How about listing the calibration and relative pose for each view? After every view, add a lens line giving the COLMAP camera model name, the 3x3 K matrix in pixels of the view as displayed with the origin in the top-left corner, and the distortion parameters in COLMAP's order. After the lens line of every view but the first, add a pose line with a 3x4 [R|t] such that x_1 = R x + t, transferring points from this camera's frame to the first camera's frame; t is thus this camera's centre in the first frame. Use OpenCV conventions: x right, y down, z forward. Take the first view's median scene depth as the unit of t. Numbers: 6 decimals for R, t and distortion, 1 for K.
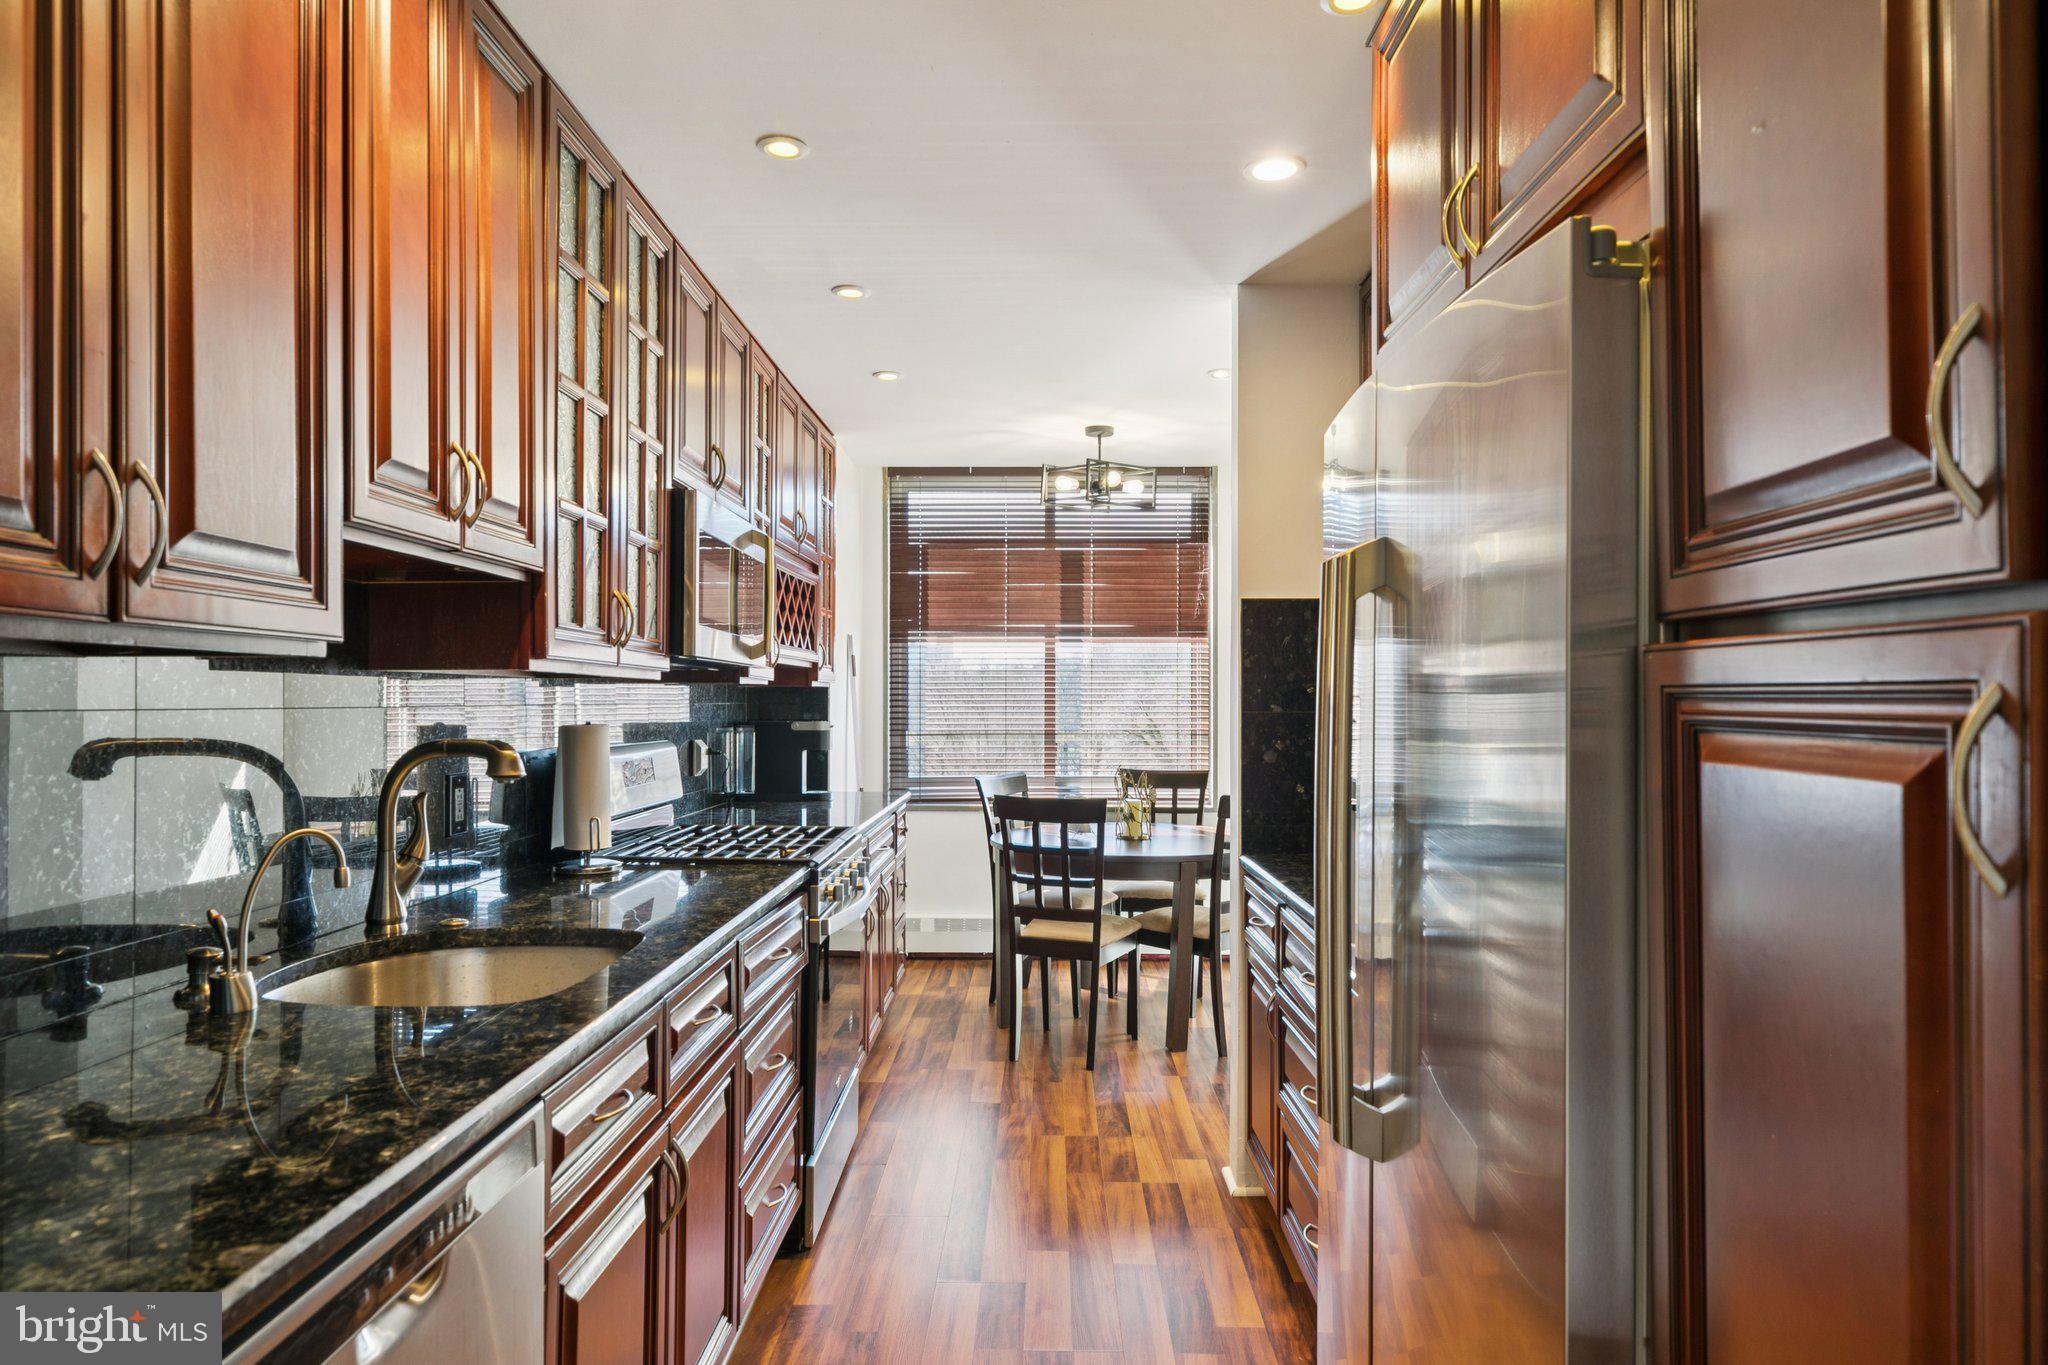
lens RADIAL K [[1234.7, 0, 1042.6], [0, 1234.7, 686.6], [0, 0, 1]] dist [0.011940, 0.002749]
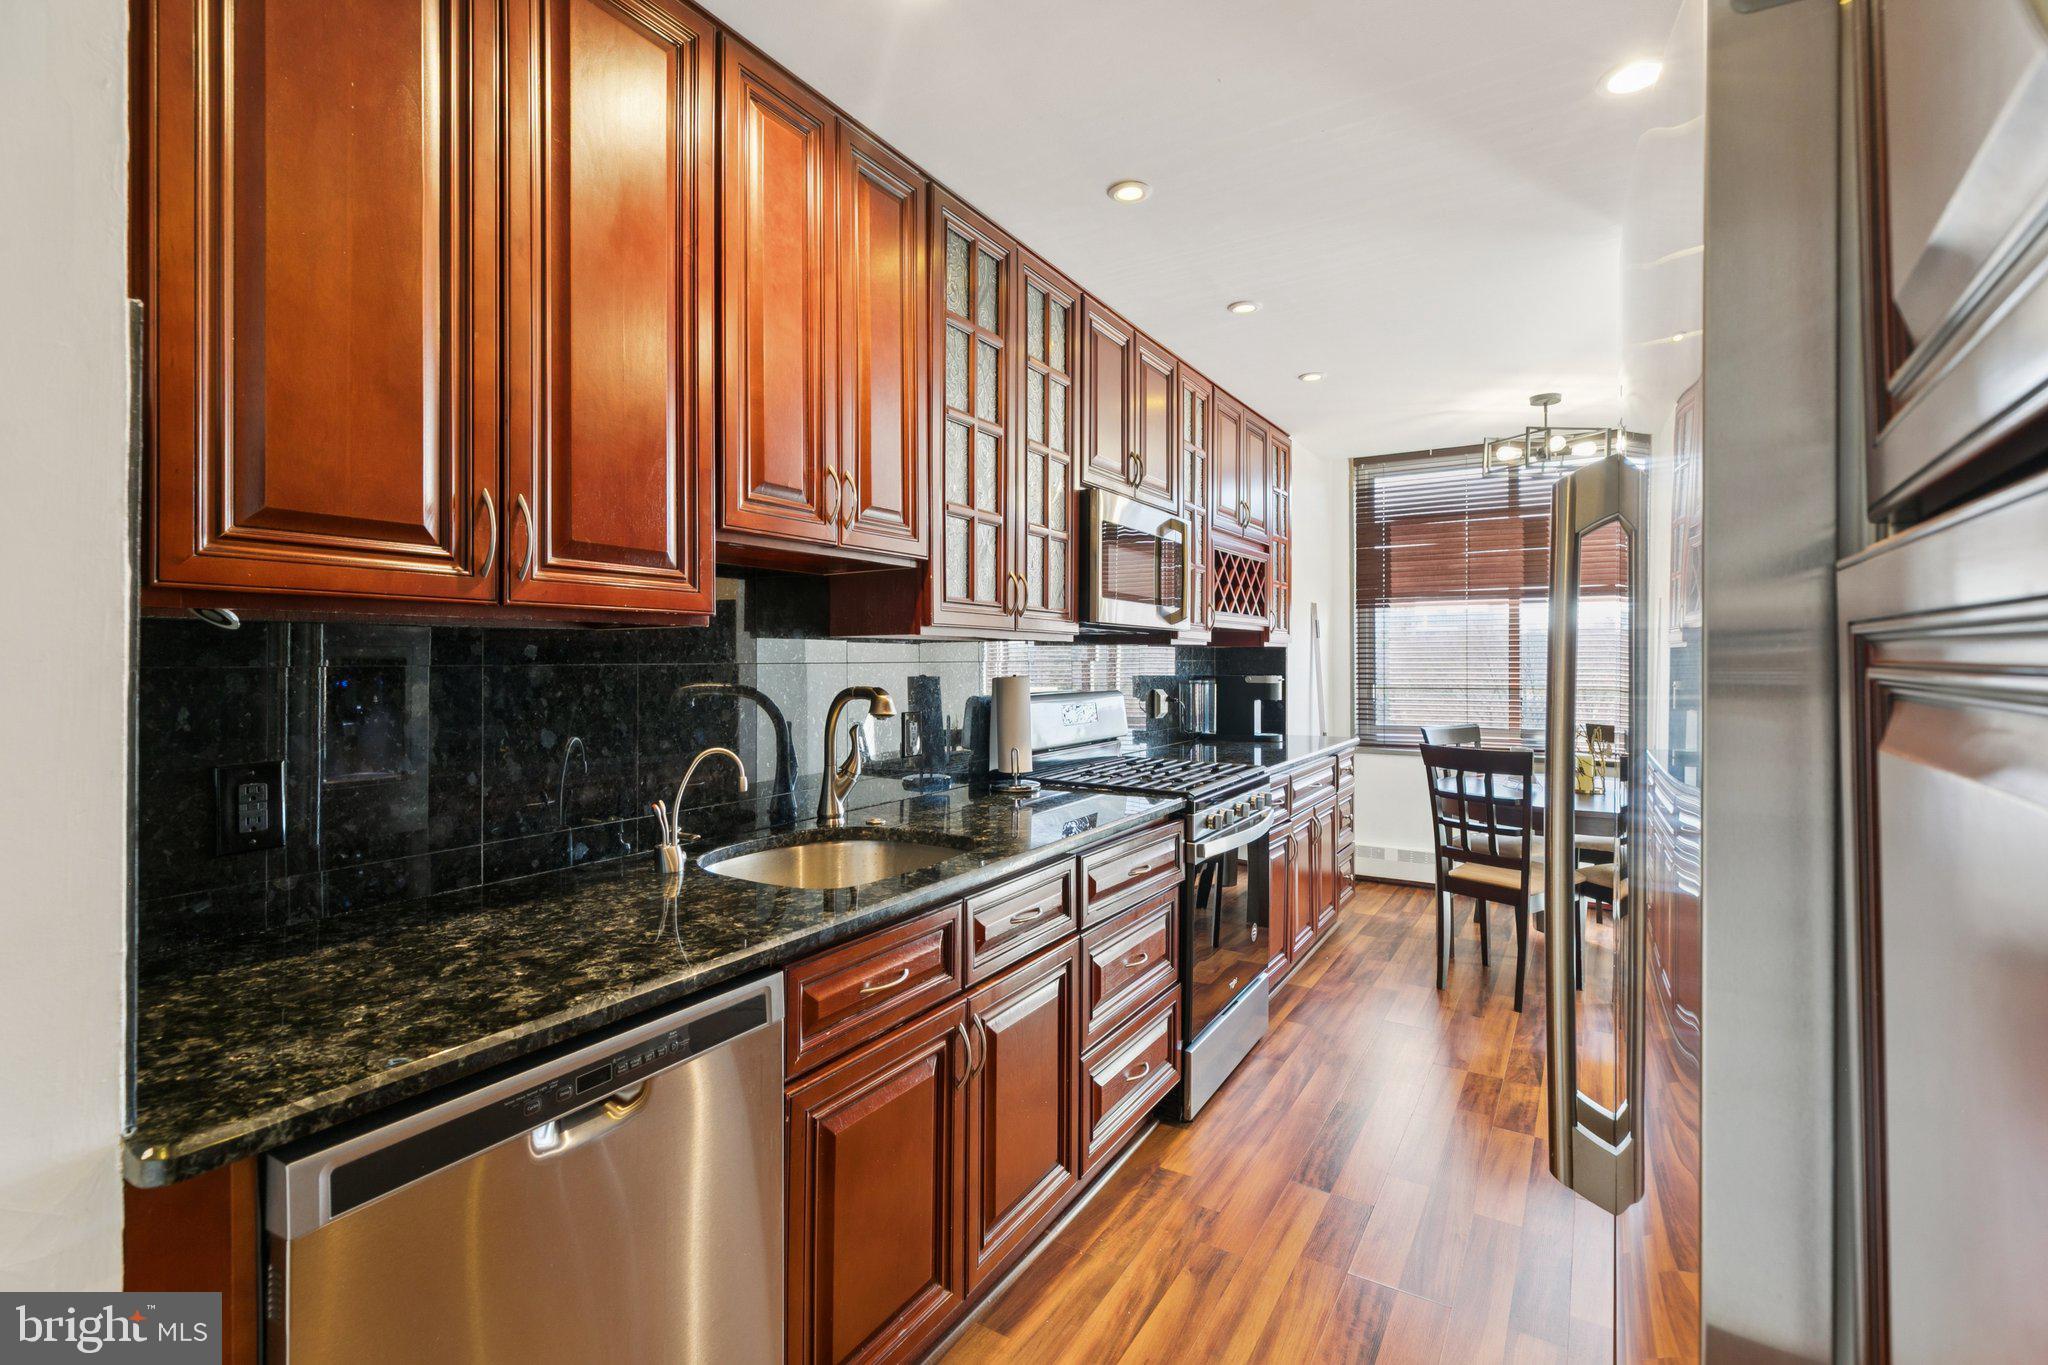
lens RADIAL K [[950.5, 0, 1015.4], [0, 950.5, 653.4], [0, 0, 1]] dist [0.014696, -0.001101]
pose [[0.853723, -0.006556, -0.520686, 0.122625], [0.008887, 0.999959, 0.001981, 0.003239], [0.520651, -0.006318, 0.853746, 0.114604]]
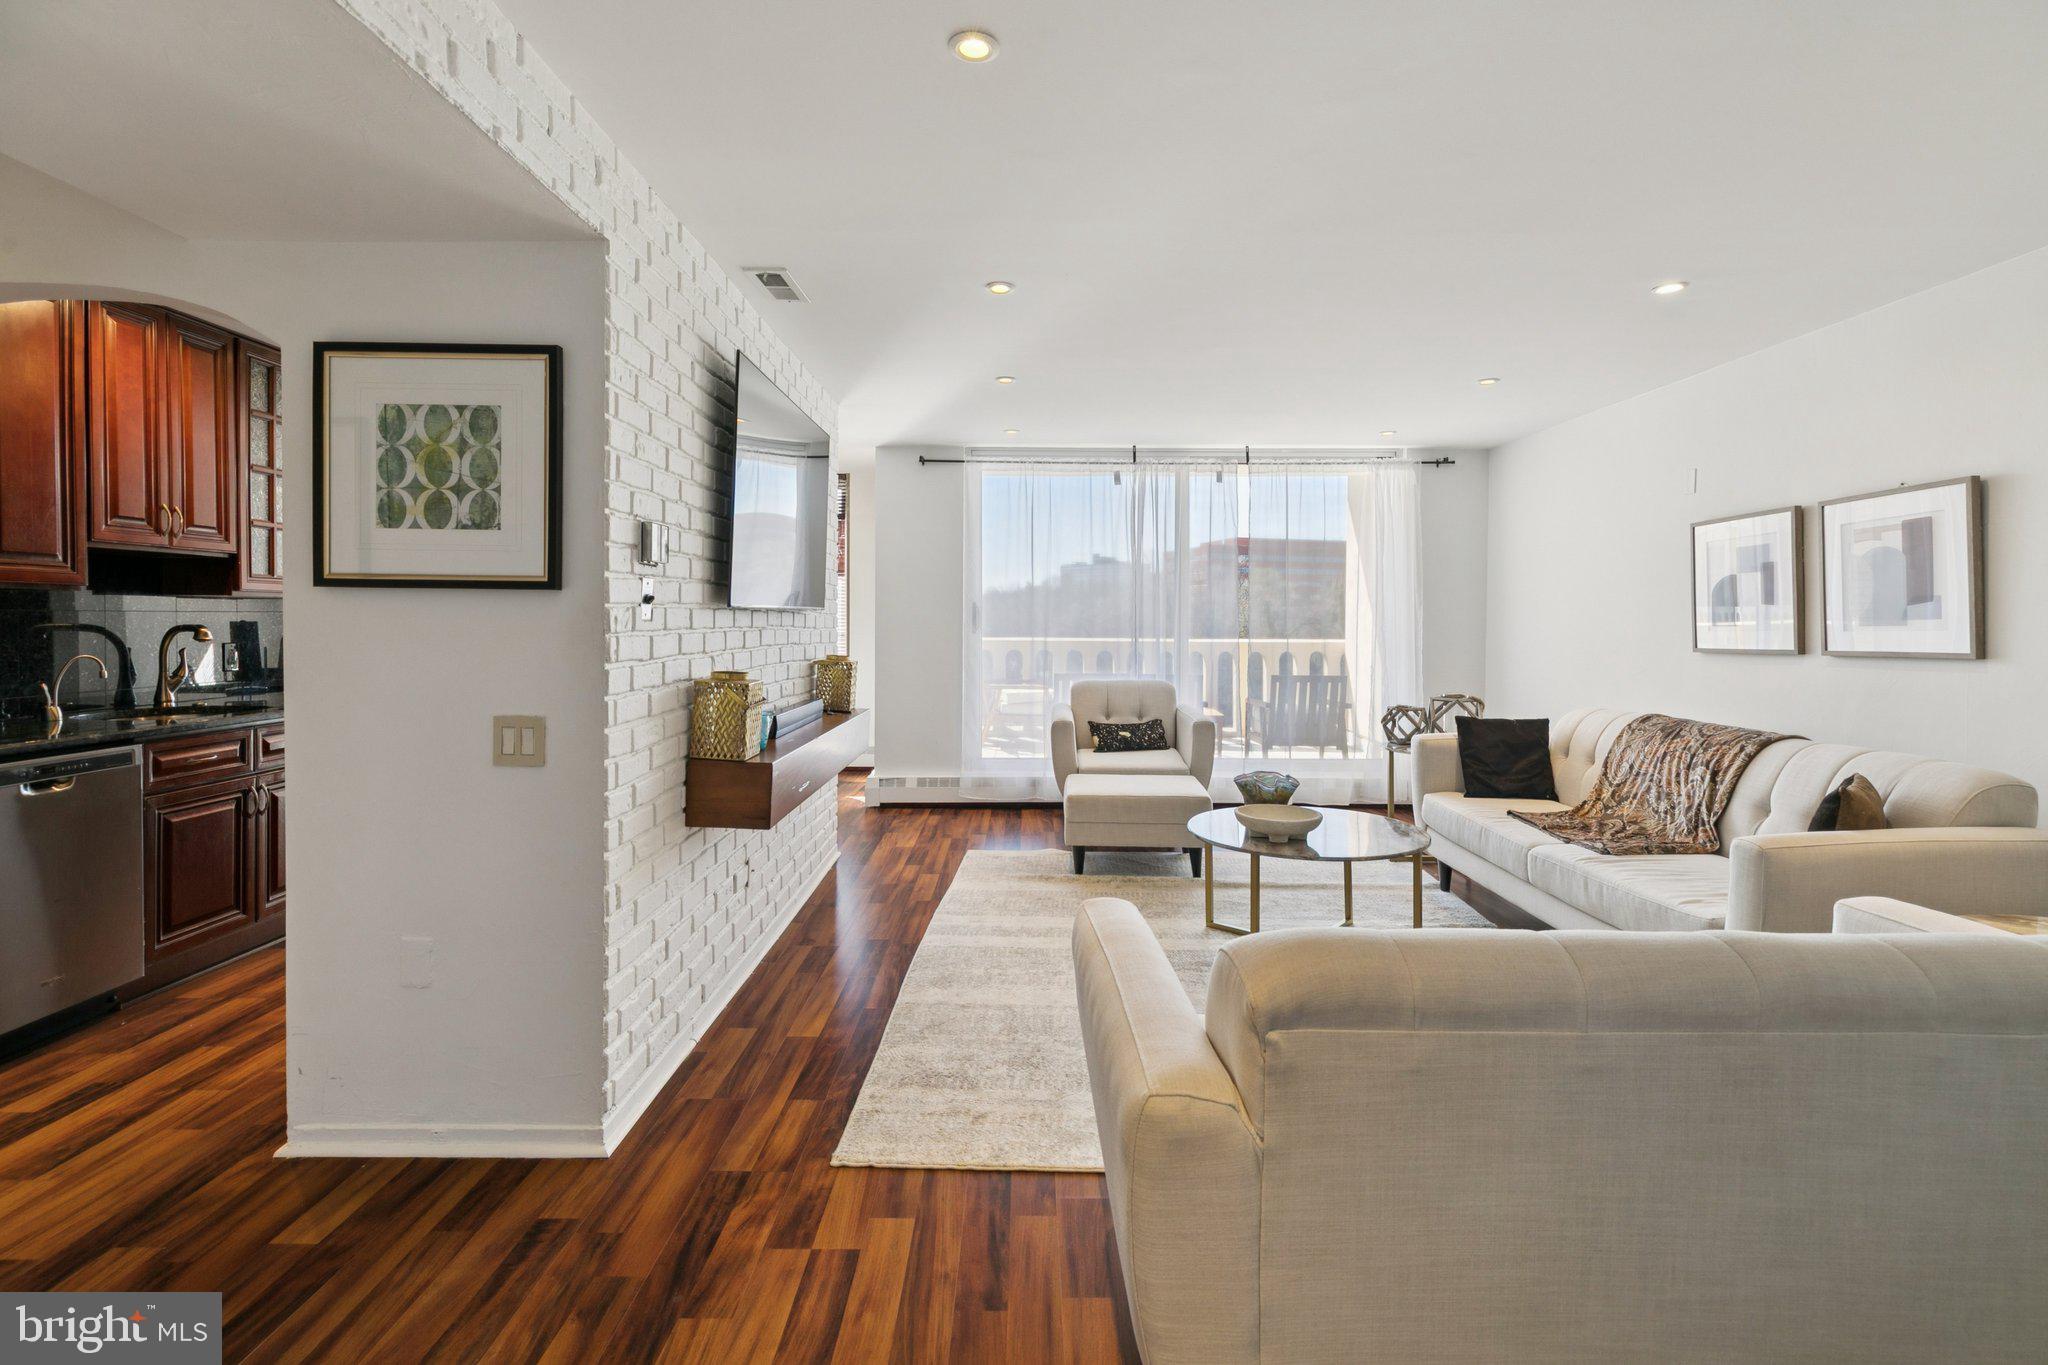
lens RADIAL K [[950.5, 0, 1011.5], [0, 950.5, 631.6], [0, 0, 1]] dist [0.014696, -0.001101]
pose [[0.999985, 0.003477, -0.004159, 0.648502], [-0.003364, 0.999629, 0.027014, 0.000239], [0.004252, -0.027000, 0.999626, -0.488399]]
